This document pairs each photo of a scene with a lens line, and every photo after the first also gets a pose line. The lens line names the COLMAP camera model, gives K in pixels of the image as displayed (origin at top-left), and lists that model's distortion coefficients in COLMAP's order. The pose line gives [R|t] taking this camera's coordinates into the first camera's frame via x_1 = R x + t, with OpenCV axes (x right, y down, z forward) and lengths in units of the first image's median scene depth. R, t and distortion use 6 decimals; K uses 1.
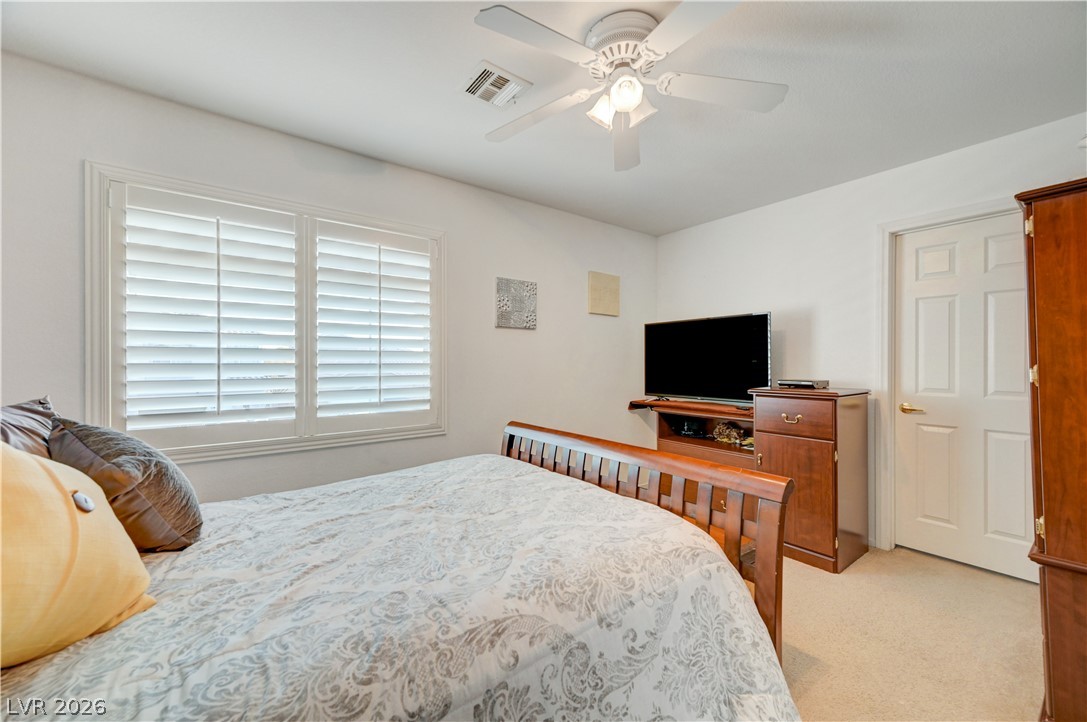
lens RADIAL K [[427.2, 0, 542.5], [0, 427.2, 360.5], [0, 0, 1]] dist [0.008767, -0.000543]
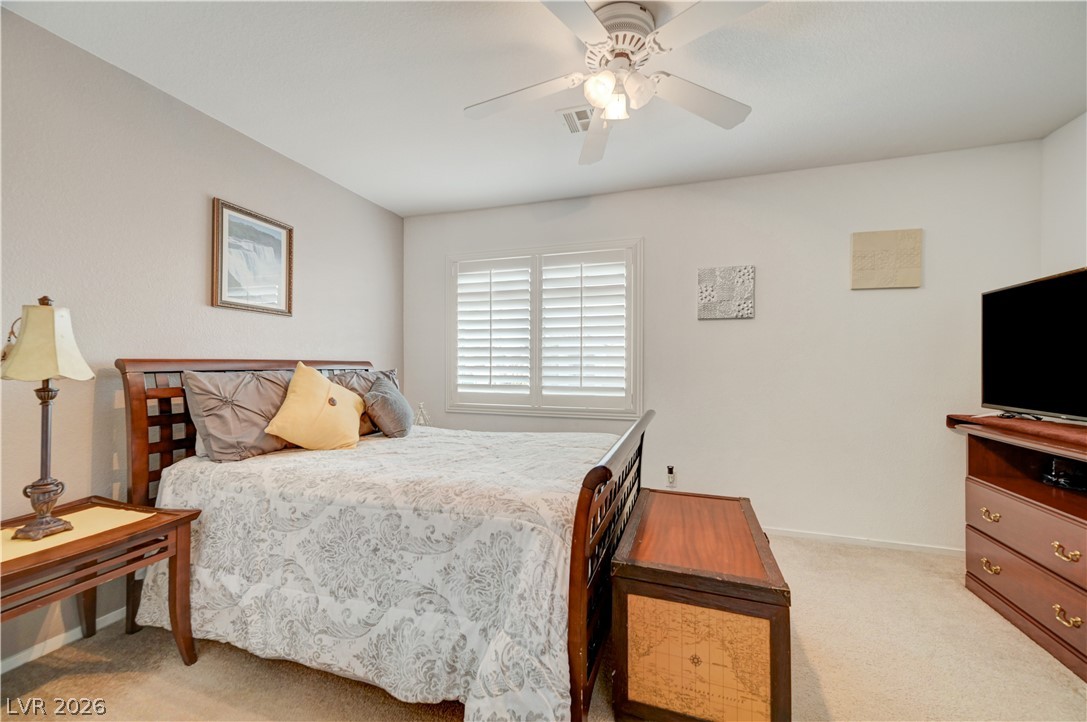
lens RADIAL K [[427.2, 0, 540.3], [0, 427.2, 361.8], [0, 0, 1]] dist [0.008767, -0.000543]
pose [[0.565056, -0.002517, -0.825048, 0.666062], [-0.000706, 0.999994, -0.003534, 0.030029], [0.825052, 0.002579, 0.565051, 0.195958]]
